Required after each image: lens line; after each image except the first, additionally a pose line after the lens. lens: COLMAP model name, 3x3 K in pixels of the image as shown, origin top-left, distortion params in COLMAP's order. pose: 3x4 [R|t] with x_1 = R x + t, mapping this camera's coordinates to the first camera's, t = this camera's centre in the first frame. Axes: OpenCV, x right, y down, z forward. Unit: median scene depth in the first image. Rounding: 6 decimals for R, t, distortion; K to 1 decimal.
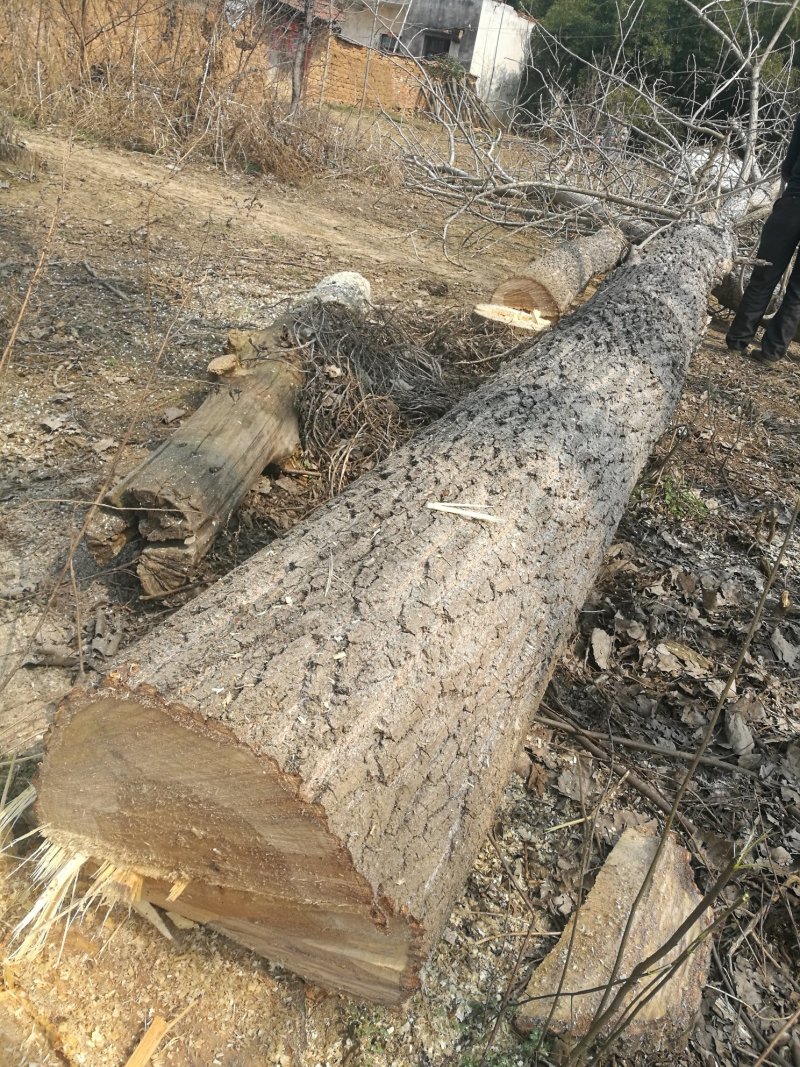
lens RADIAL K [[883.3, 0, 400.0], [0, 883.3, 533.5], [0, 0, 1]] dist [-0.060110, 0.098482]
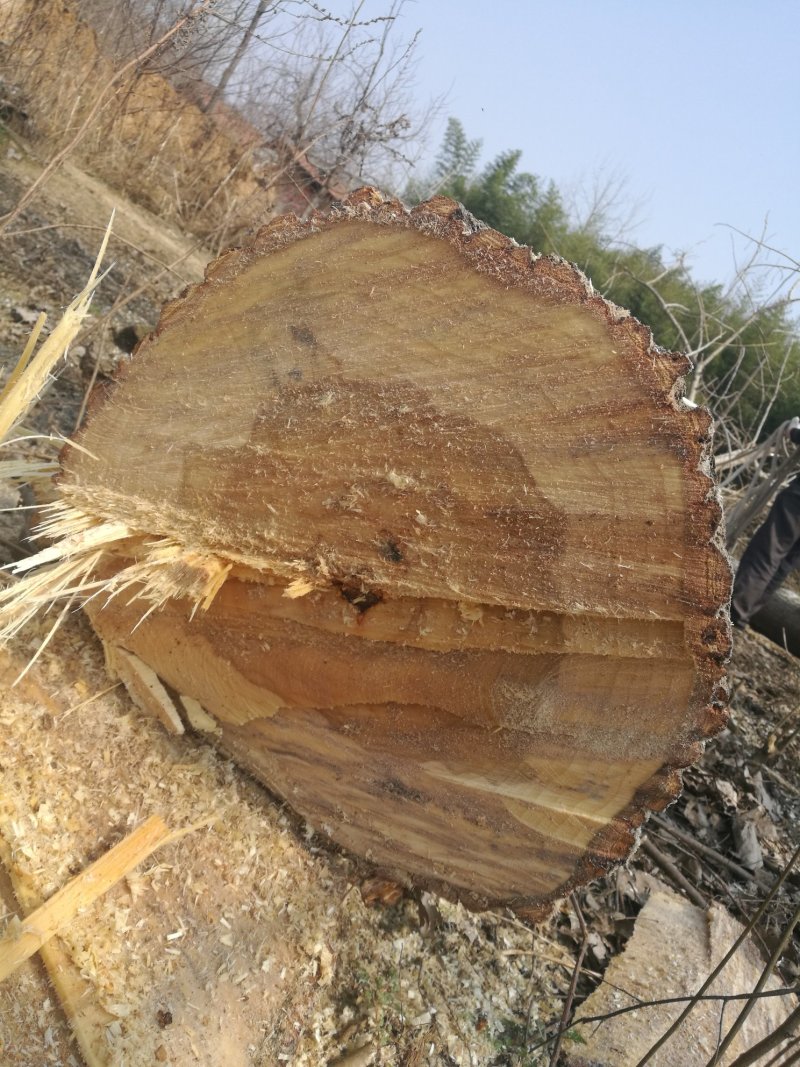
lens RADIAL K [[883.3, 0, 400.0], [0, 883.3, 533.5], [0, 0, 1]] dist [-0.060110, 0.098482]
pose [[0.929868, 0.342126, 0.135257, -0.234835], [-0.304712, 0.922246, -0.237933, 0.408748], [-0.206144, 0.180032, 0.961818, 0.320785]]
